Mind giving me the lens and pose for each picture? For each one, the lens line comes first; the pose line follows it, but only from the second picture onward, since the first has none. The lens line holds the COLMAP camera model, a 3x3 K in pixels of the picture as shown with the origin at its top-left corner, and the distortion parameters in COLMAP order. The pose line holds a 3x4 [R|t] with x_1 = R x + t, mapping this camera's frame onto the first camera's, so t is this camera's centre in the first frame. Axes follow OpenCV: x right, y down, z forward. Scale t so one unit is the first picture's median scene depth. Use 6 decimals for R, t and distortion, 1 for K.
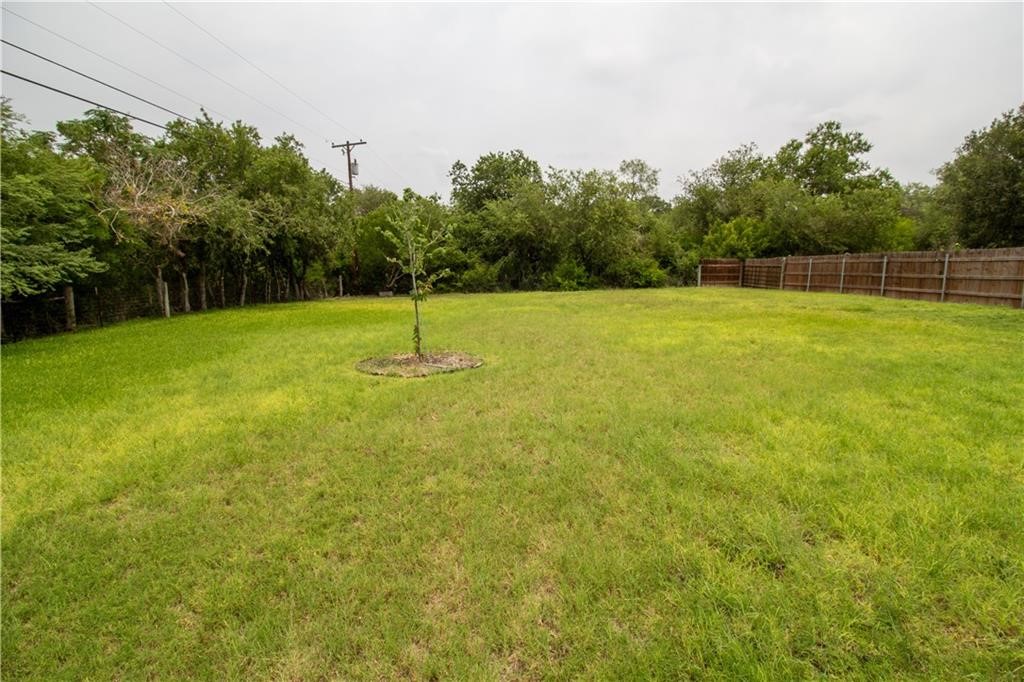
lens RADIAL K [[476.1, 0, 525.1], [0, 476.1, 327.2], [0, 0, 1]] dist [0.000806, -0.013471]
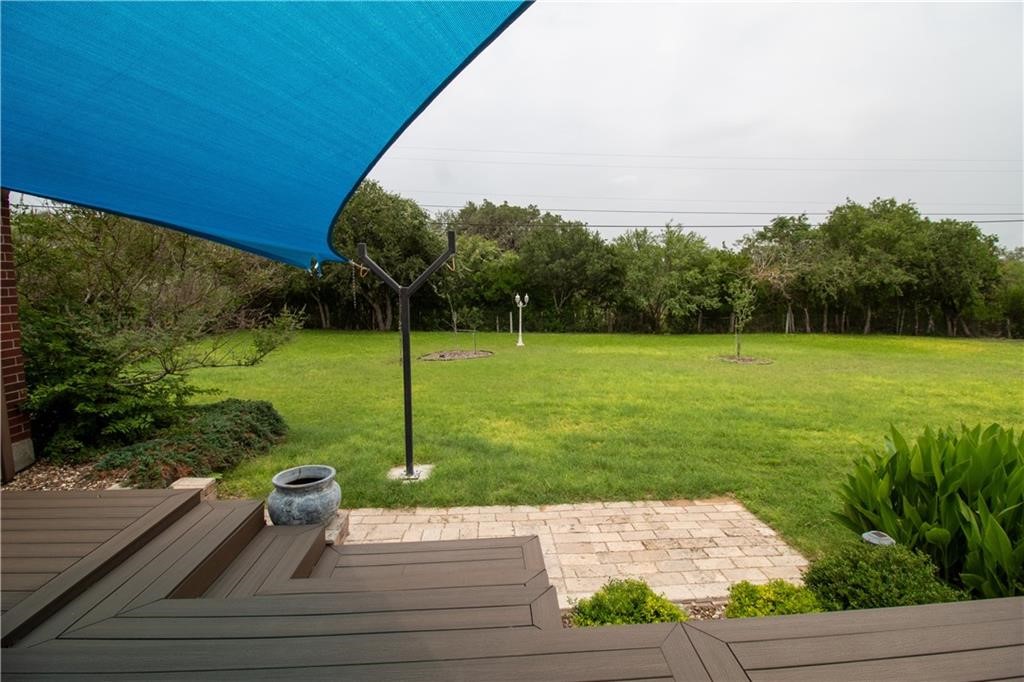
lens RADIAL K [[476.1, 0, 522.0], [0, 476.1, 329.8], [0, 0, 1]] dist [0.000806, -0.013471]
pose [[0.054547, 0.092875, -0.994183, 0.461311], [-0.134130, 0.987322, 0.084875, -0.026967], [0.989461, 0.128720, 0.066313, -0.028957]]
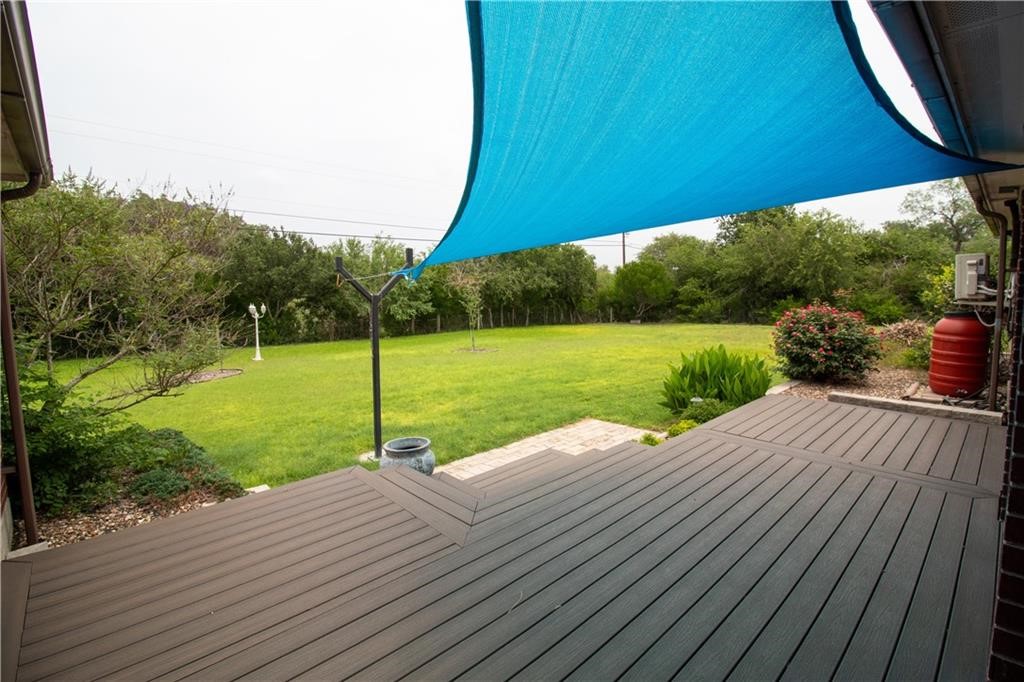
lens RADIAL K [[476.1, 0, 522.5], [0, 476.1, 330.5], [0, 0, 1]] dist [0.000806, -0.013471]
pose [[0.680424, 0.050380, -0.731085, 0.476260], [-0.080885, 0.996702, -0.006596, -0.010199], [0.728341, 0.063622, 0.682255, -0.153404]]
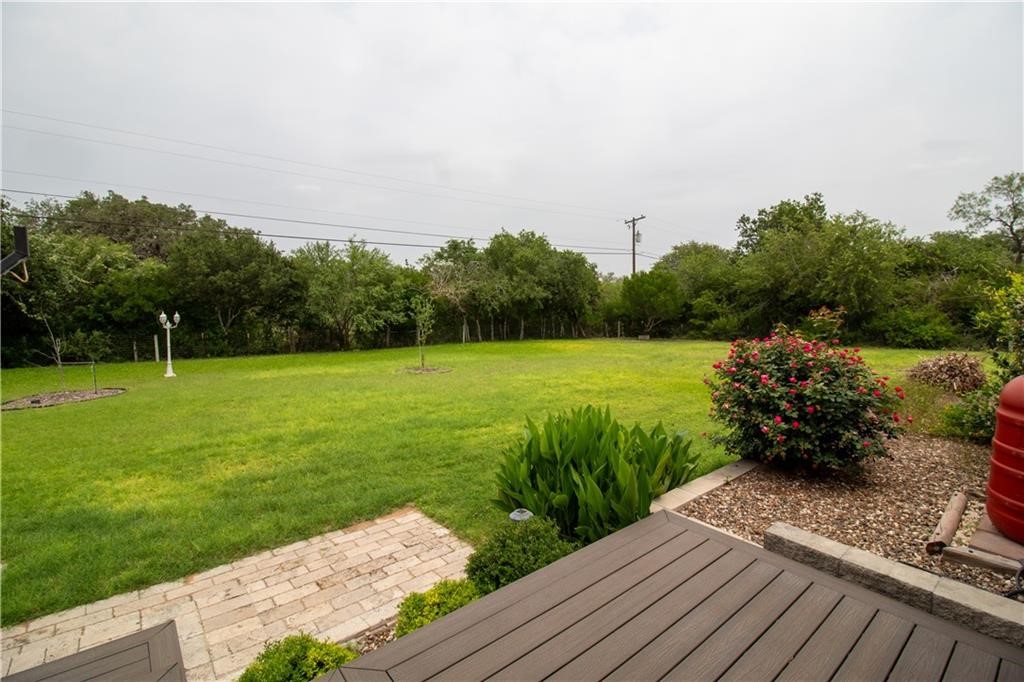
lens RADIAL K [[476.1, 0, 521.9], [0, 476.1, 330.1], [0, 0, 1]] dist [0.000806, -0.013471]
pose [[0.629425, 0.046623, -0.775661, 0.460058], [-0.101228, 0.994612, -0.022359, -0.028124], [0.770439, 0.092592, 0.630754, -0.021126]]
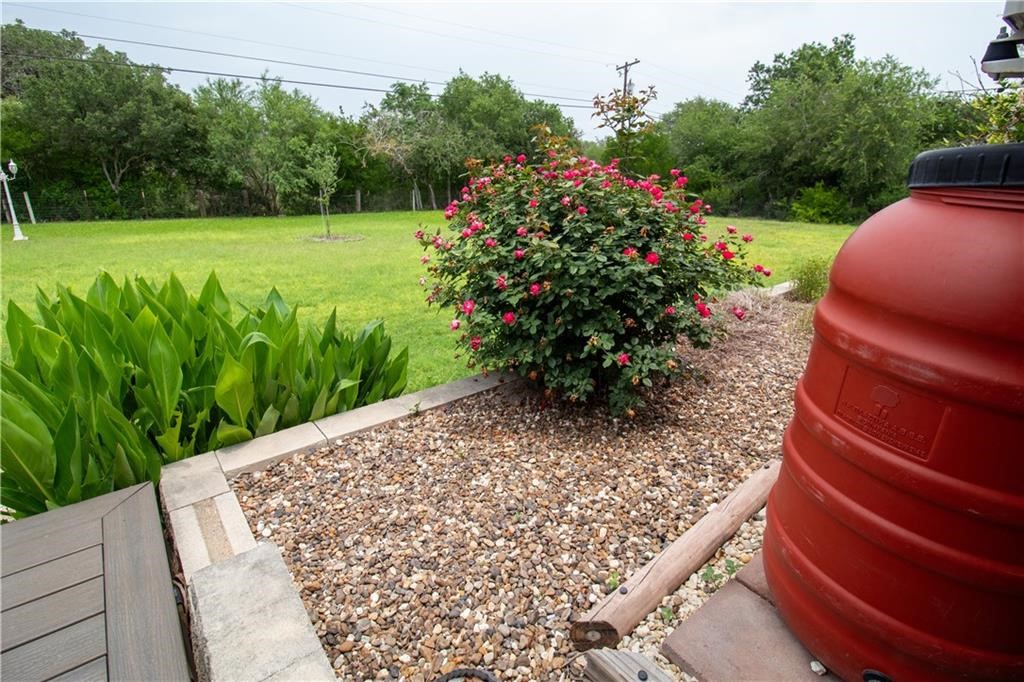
lens RADIAL K [[496.2, 0, 524.1], [0, 496.2, 331.3], [0, 0, 1]] dist [-0.003660, -0.007835]
pose [[0.631646, 0.250542, -0.733656, 0.460788], [-0.122317, 0.966694, 0.224814, -0.026979], [0.765546, -0.052264, 0.641254, 0.076371]]
